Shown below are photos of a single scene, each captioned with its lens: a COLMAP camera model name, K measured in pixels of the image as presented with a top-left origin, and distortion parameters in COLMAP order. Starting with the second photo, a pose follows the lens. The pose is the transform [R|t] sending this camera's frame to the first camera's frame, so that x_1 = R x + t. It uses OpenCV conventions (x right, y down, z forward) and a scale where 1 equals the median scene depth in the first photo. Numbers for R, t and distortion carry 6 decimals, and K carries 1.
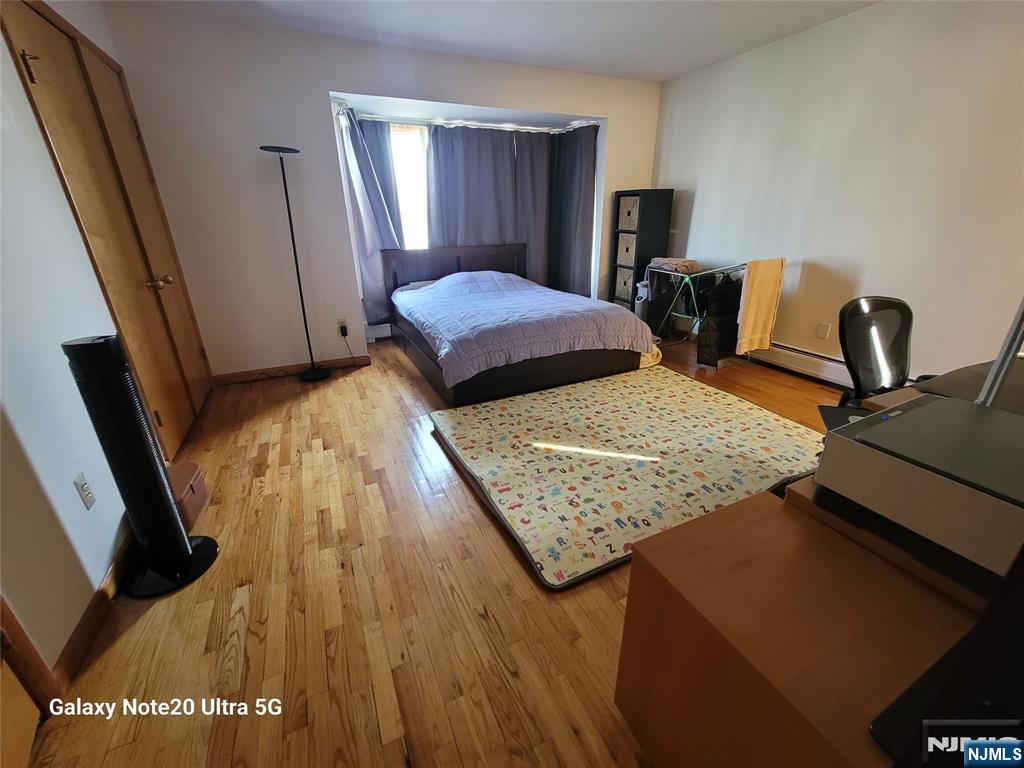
lens RADIAL K [[414.7, 0, 511.2], [0, 414.7, 380.5], [0, 0, 1]] dist [0.002339, -0.000261]
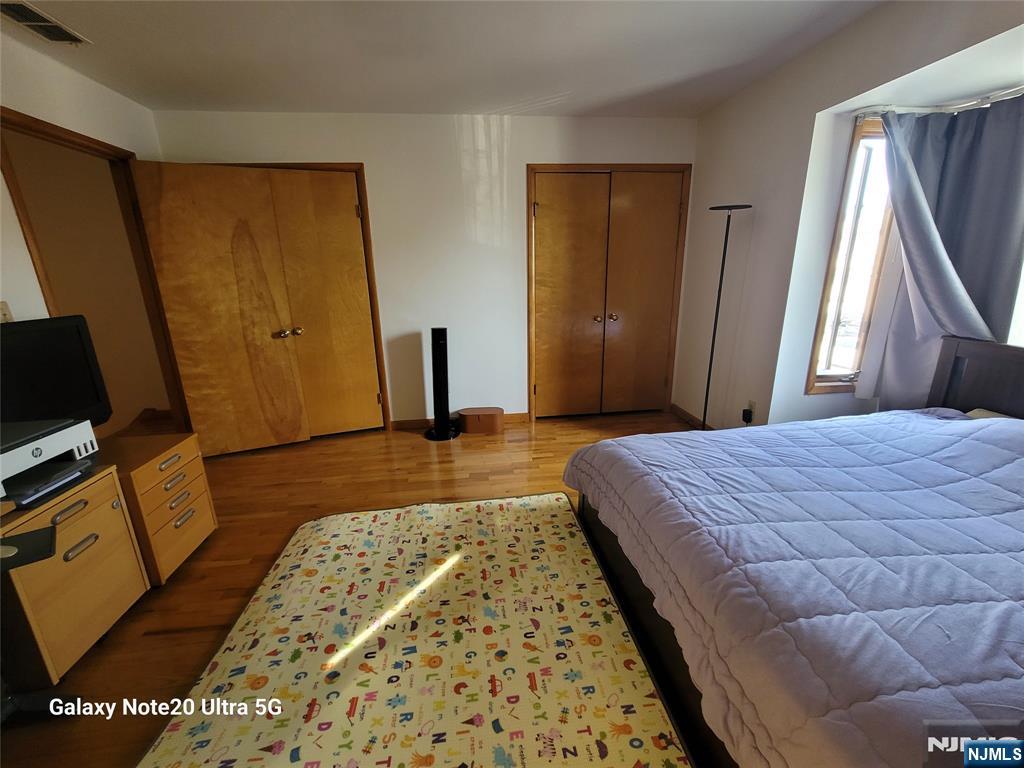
lens RADIAL K [[414.7, 0, 508.4], [0, 414.7, 387.6], [0, 0, 1]] dist [0.002339, -0.000261]
pose [[-0.339346, 0.269357, -0.901272, 0.704023], [-0.323499, 0.866266, 0.380699, -0.503023], [0.883285, 0.420749, -0.206827, 1.152505]]
